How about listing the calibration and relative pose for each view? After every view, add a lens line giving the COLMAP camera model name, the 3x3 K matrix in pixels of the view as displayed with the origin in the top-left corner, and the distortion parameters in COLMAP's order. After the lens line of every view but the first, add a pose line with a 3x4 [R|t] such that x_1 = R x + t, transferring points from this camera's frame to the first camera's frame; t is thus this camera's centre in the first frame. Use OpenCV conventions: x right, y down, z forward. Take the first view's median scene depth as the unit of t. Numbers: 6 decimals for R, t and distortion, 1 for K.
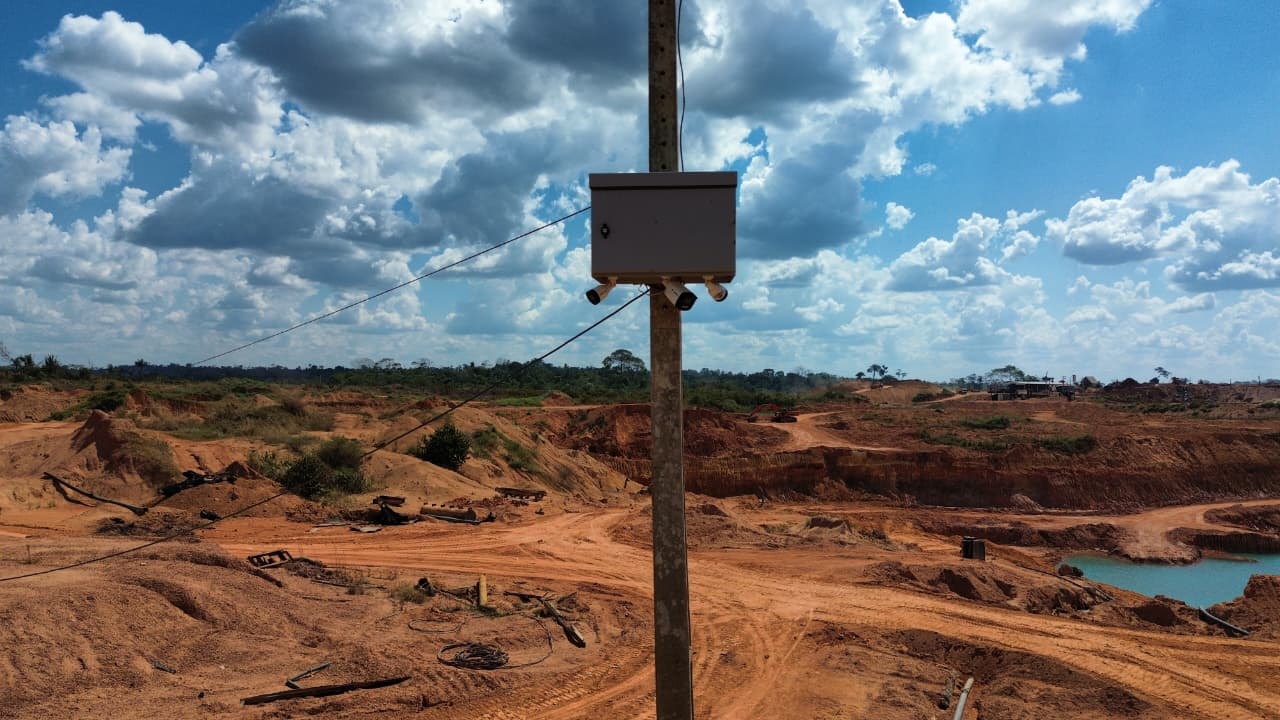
lens RADIAL K [[984.8, 0, 648.3], [0, 984.8, 361.7], [0, 0, 1]] dist [0.075210, -0.106399]
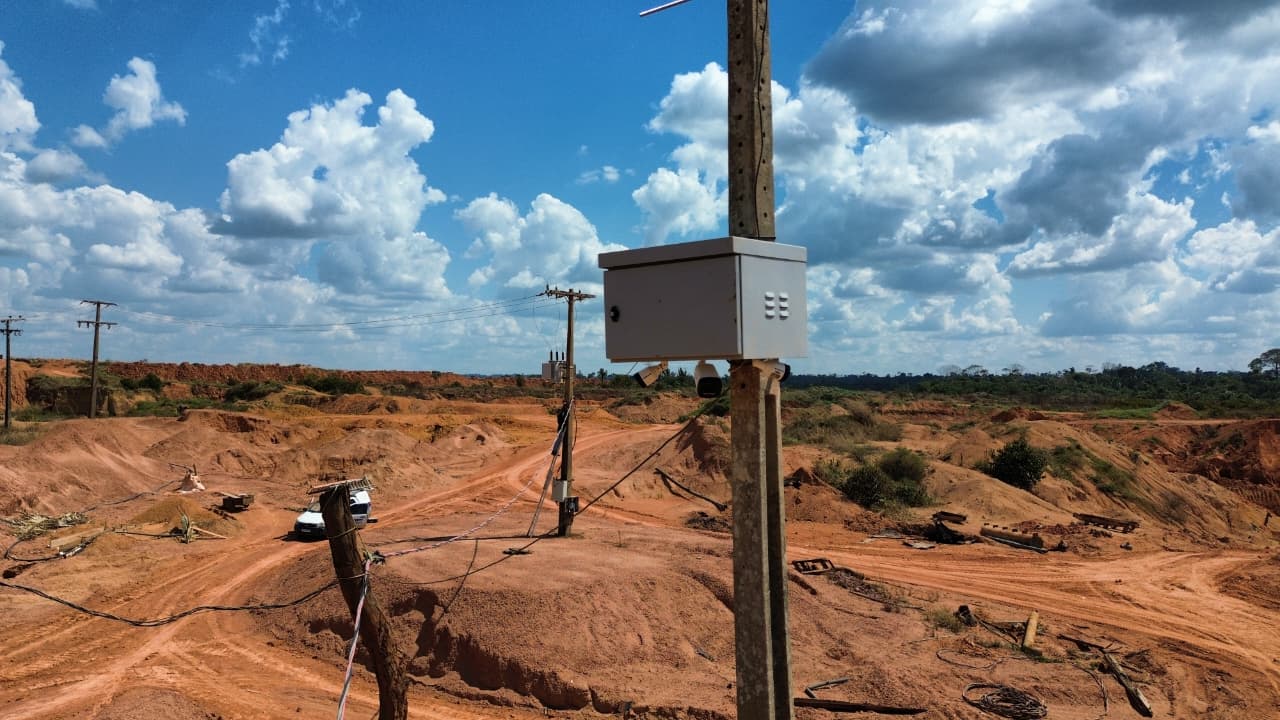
lens RADIAL K [[984.8, 0, 648.3], [0, 984.8, 361.7], [0, 0, 1]] dist [0.075210, -0.106399]
pose [[0.776043, -0.010729, -0.630589, 0.121298], [0.017270, 0.999842, 0.004242, -0.020005], [0.630444, -0.014183, 0.776105, 0.070215]]
